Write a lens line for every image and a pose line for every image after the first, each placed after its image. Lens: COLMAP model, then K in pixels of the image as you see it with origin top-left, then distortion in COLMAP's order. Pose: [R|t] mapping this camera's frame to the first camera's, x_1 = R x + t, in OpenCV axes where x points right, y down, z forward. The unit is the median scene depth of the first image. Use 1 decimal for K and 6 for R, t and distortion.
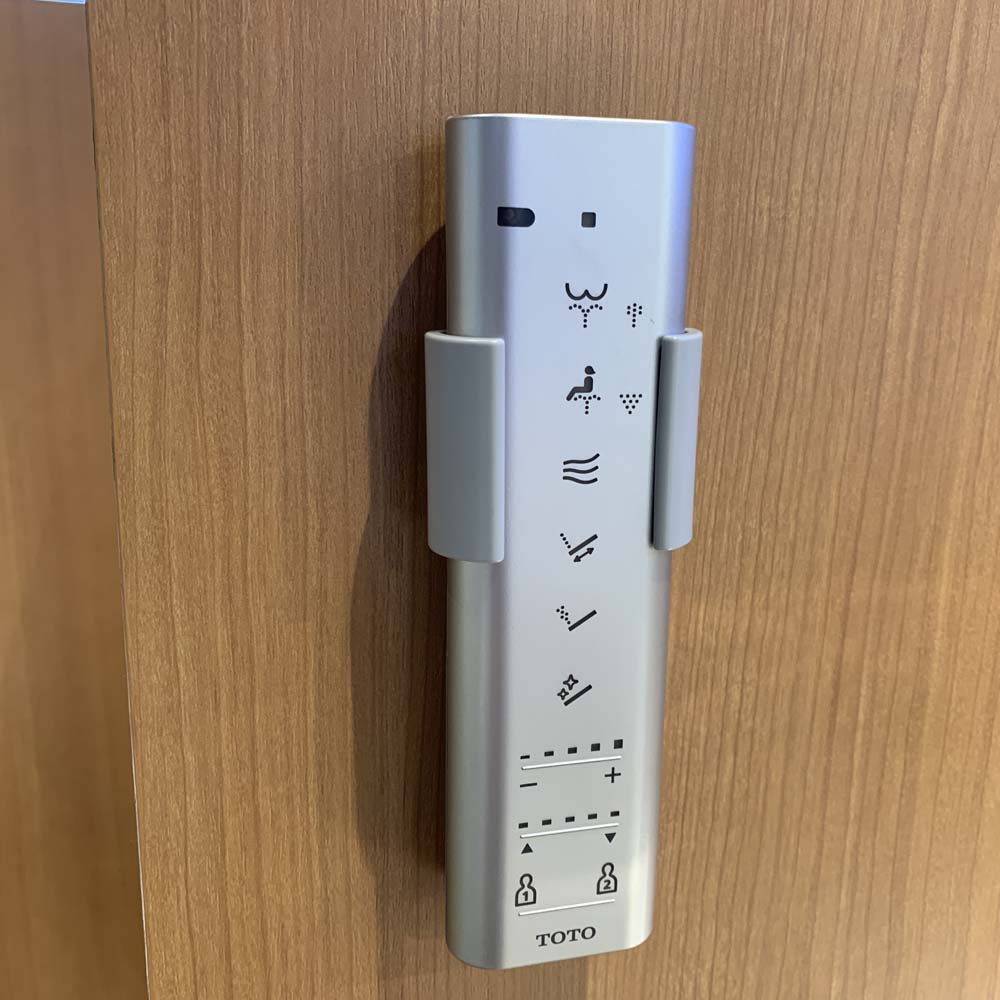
lens RADIAL K [[1038.2, 0, 500.1], [0, 1038.2, 500.4], [0, 0, 1]] dist [-0.011435, 0.000000]
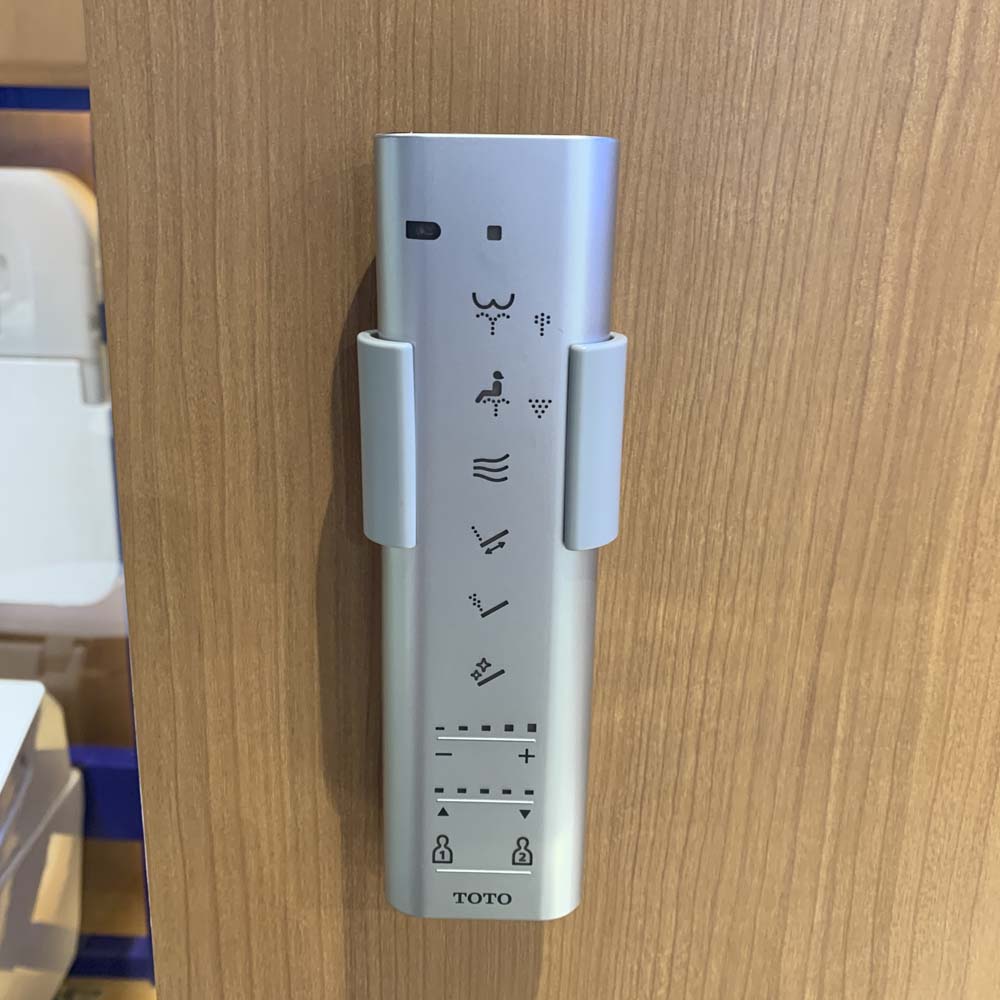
lens RADIAL K [[1038.2, 0, 469.9], [0, 1038.2, 493.9], [0, 0, 1]] dist [-0.011435, 0.000000]
pose [[0.963900, 0.076629, -0.254999, 0.287718], [-0.064768, 0.996405, 0.054602, -0.052424], [0.258266, -0.036115, 0.965399, -0.022819]]
